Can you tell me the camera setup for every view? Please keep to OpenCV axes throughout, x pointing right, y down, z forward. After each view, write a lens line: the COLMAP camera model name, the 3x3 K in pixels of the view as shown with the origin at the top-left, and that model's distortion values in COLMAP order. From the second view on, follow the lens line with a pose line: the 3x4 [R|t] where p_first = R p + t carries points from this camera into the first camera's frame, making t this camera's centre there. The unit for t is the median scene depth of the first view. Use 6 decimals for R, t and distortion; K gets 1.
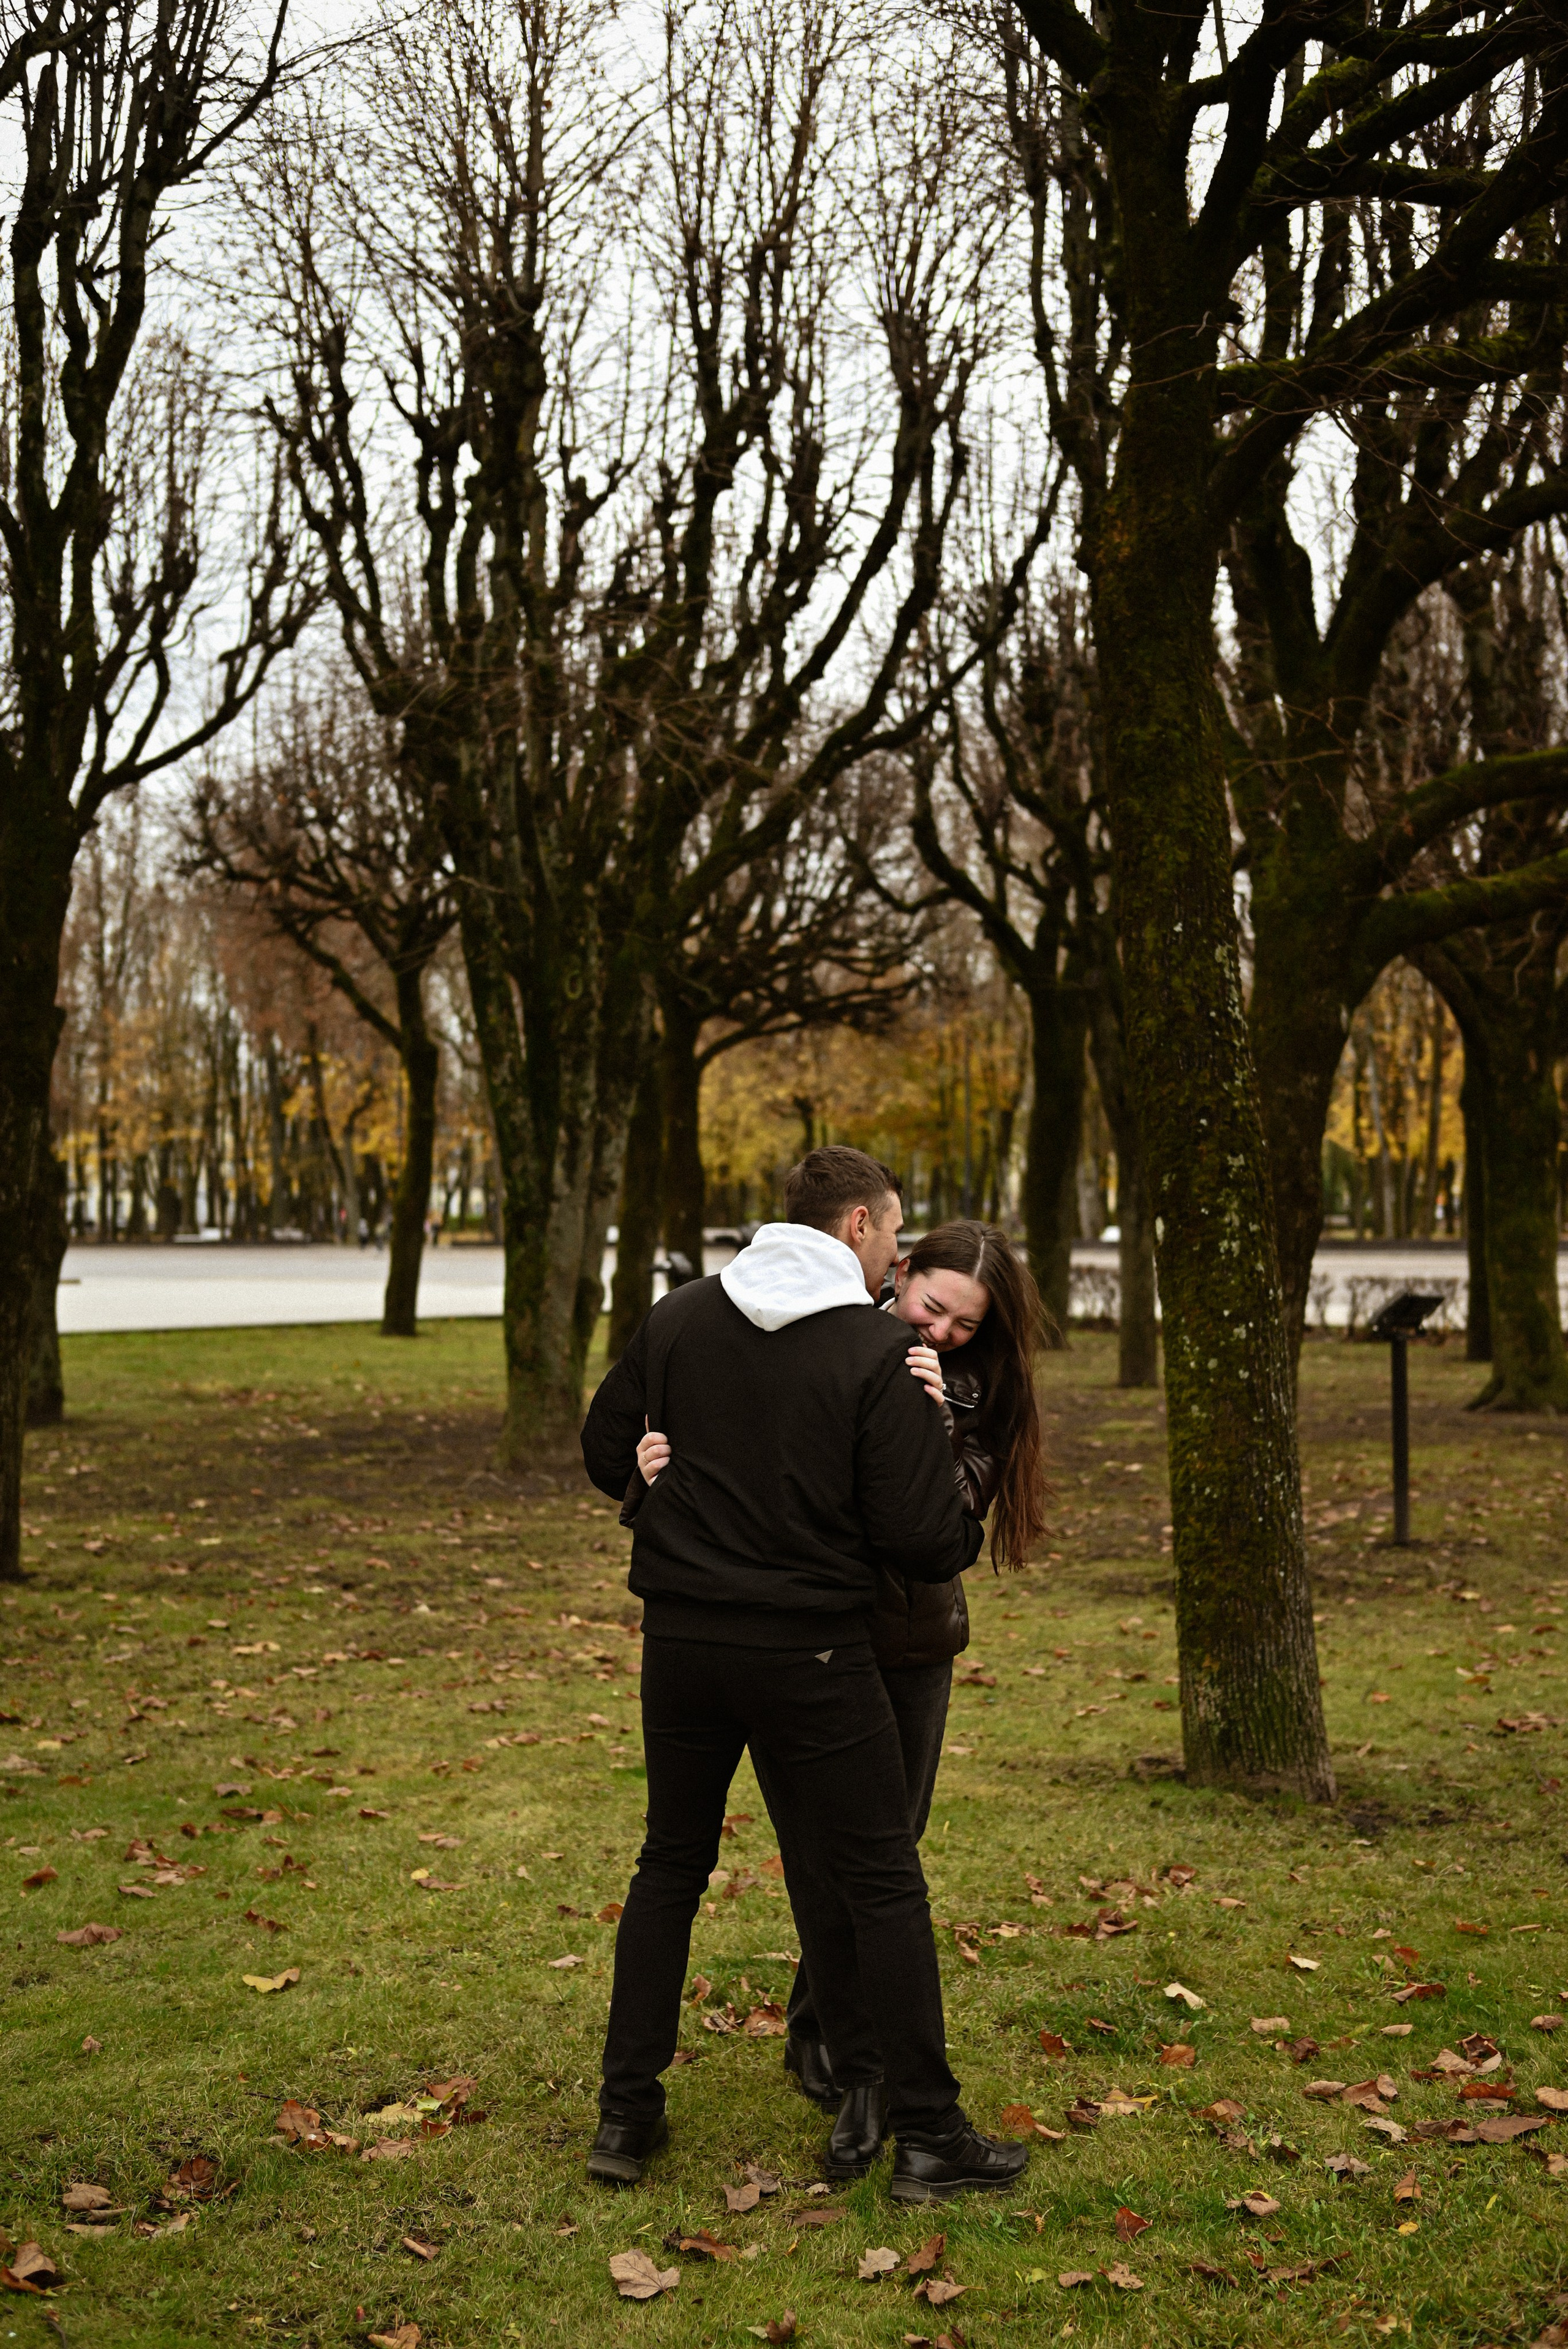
lens RADIAL K [[2702.6, 0, 791.1], [0, 2702.6, 1168.8], [0, 0, 1]] dist [-0.003168, 0.011544]
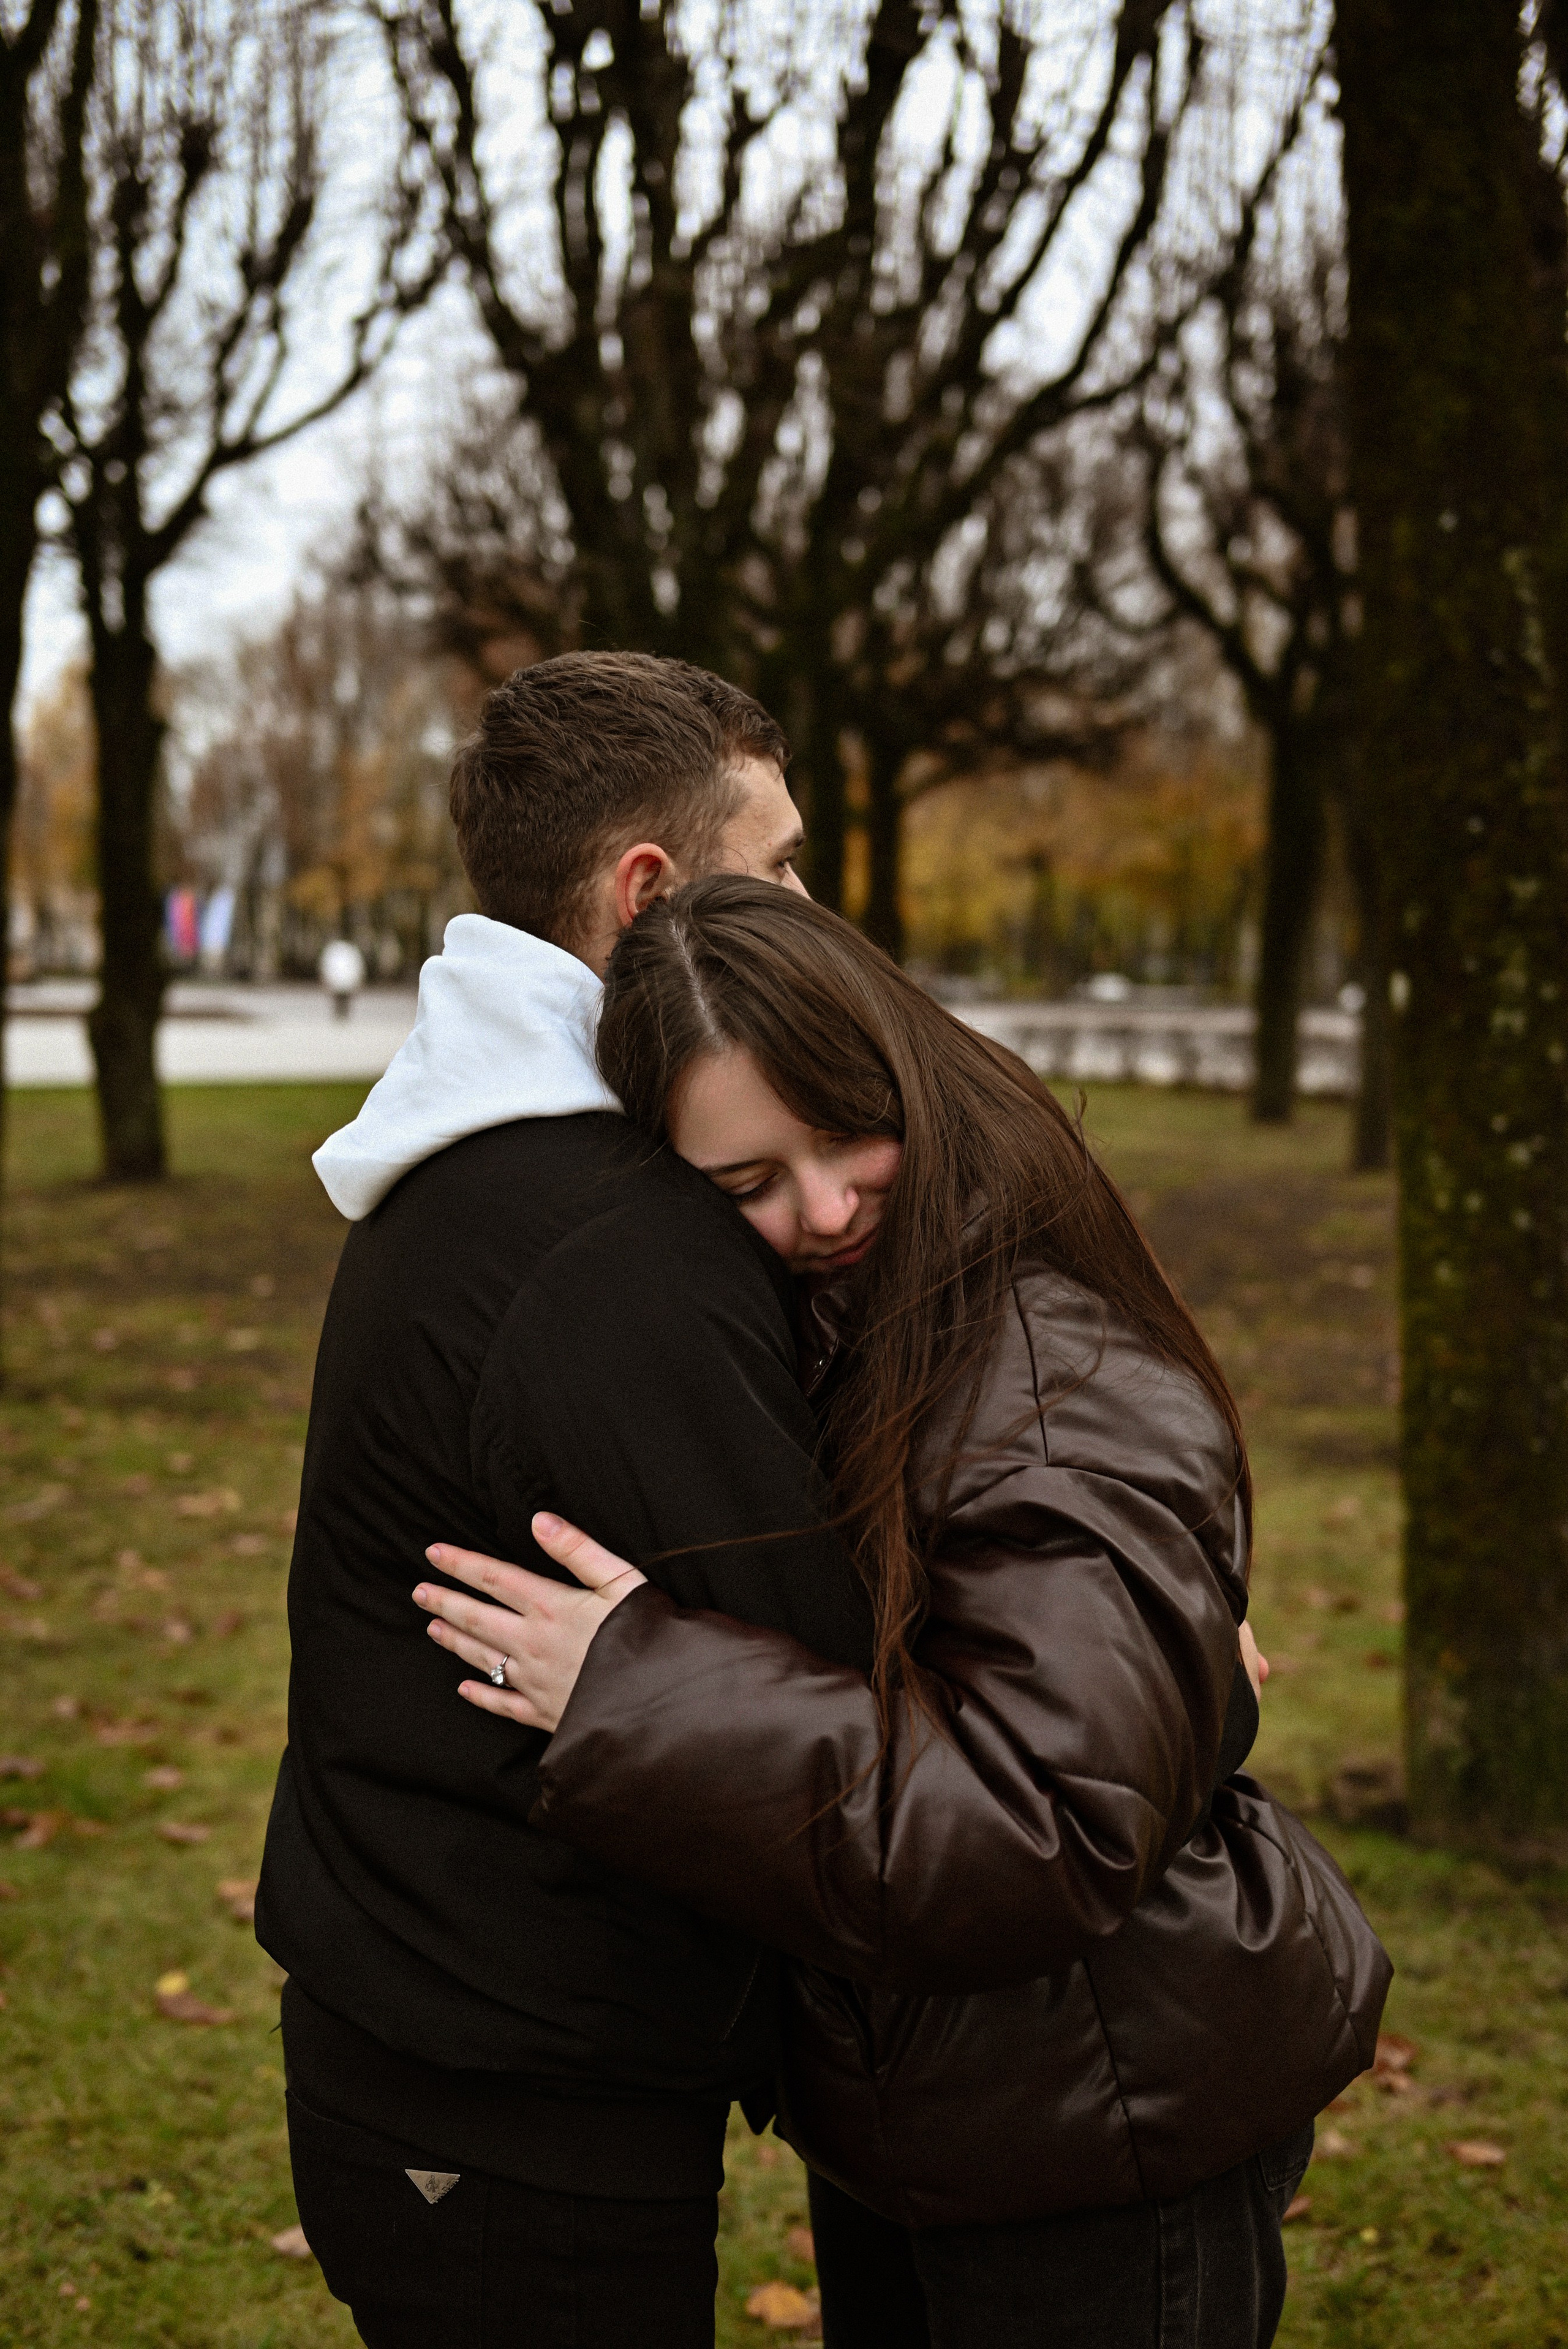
lens RADIAL K [[2700.7, 0, 784.5], [0, 2700.7, 1175.3], [0, 0, 1]] dist [0.005700, 0.016819]
pose [[0.995749, 0.026828, -0.088119, 0.018561], [-0.018528, 0.995428, 0.093698, 0.003195], [0.090230, -0.091667, 0.991693, 0.131882]]
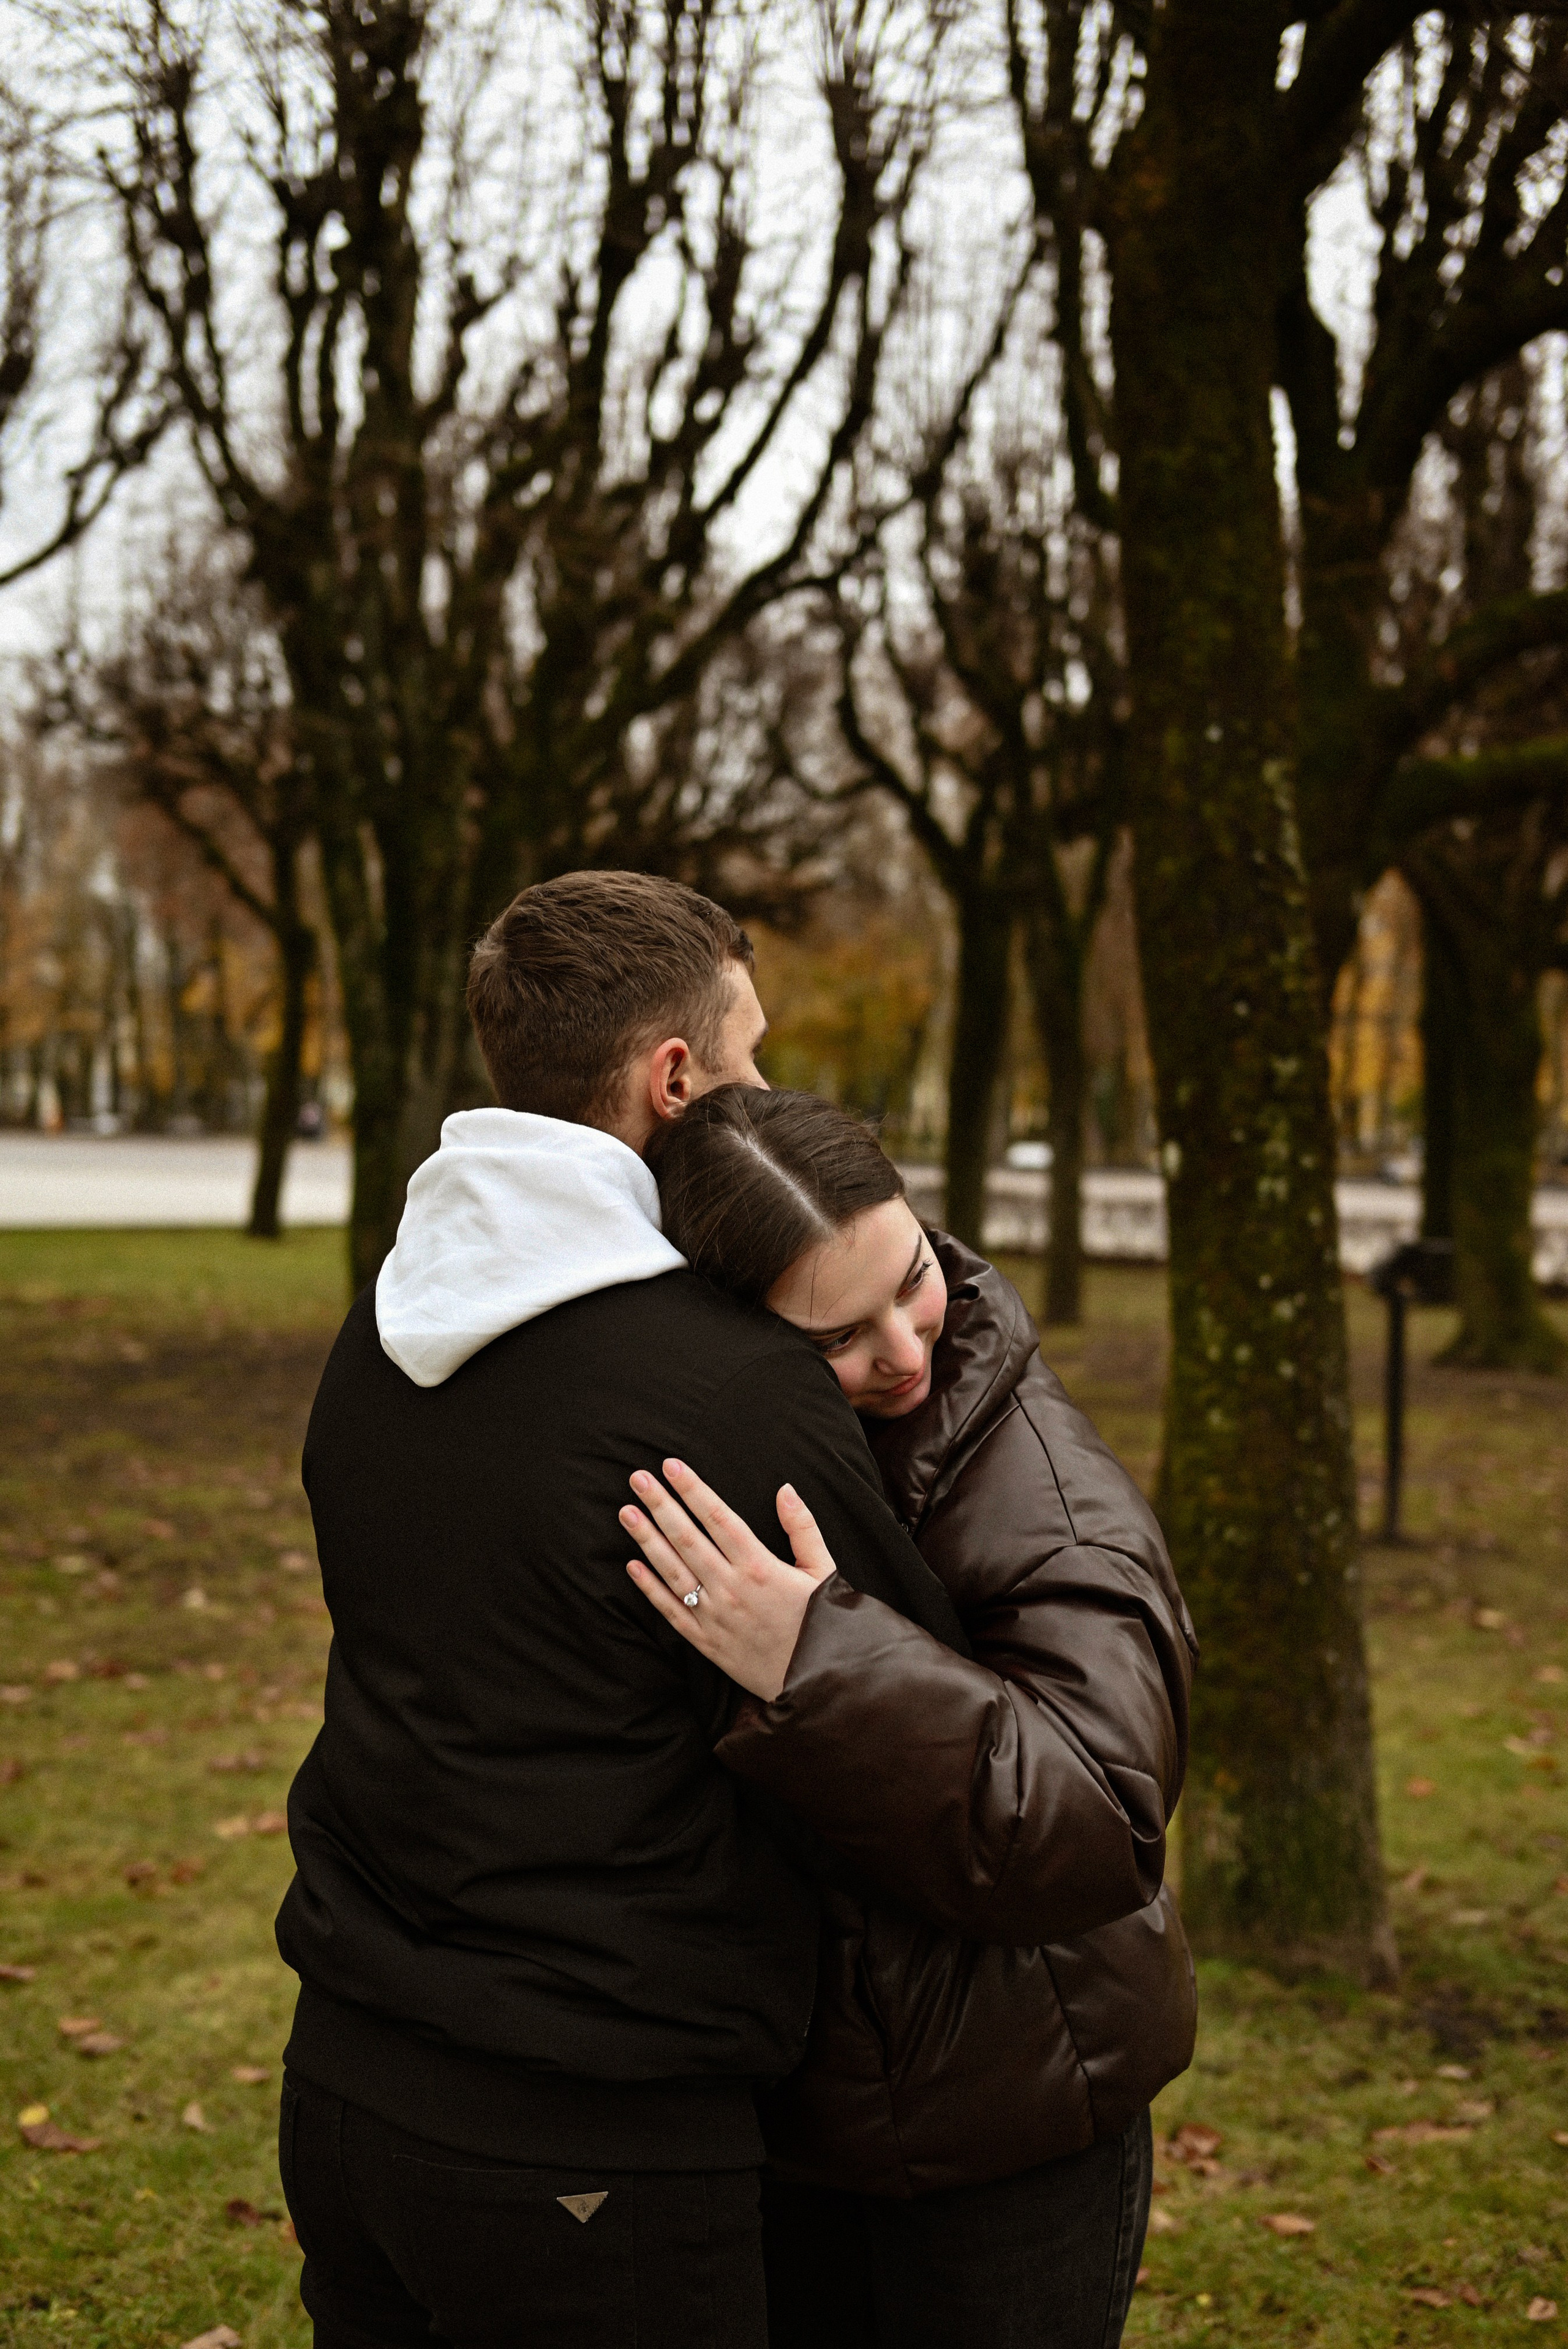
lens RADIAL K [[2702.2, 0, 791.1], [0, 2702.2, 1168.8], [0, 0, 1]] dist [-0.003168, 0.011544]
pose [[0.998862, 0.032409, 0.034991, 0.004753], [-0.033551, 0.998906, 0.032573, 0.002004], [-0.033897, -0.033710, 0.998857, 0.116008]]
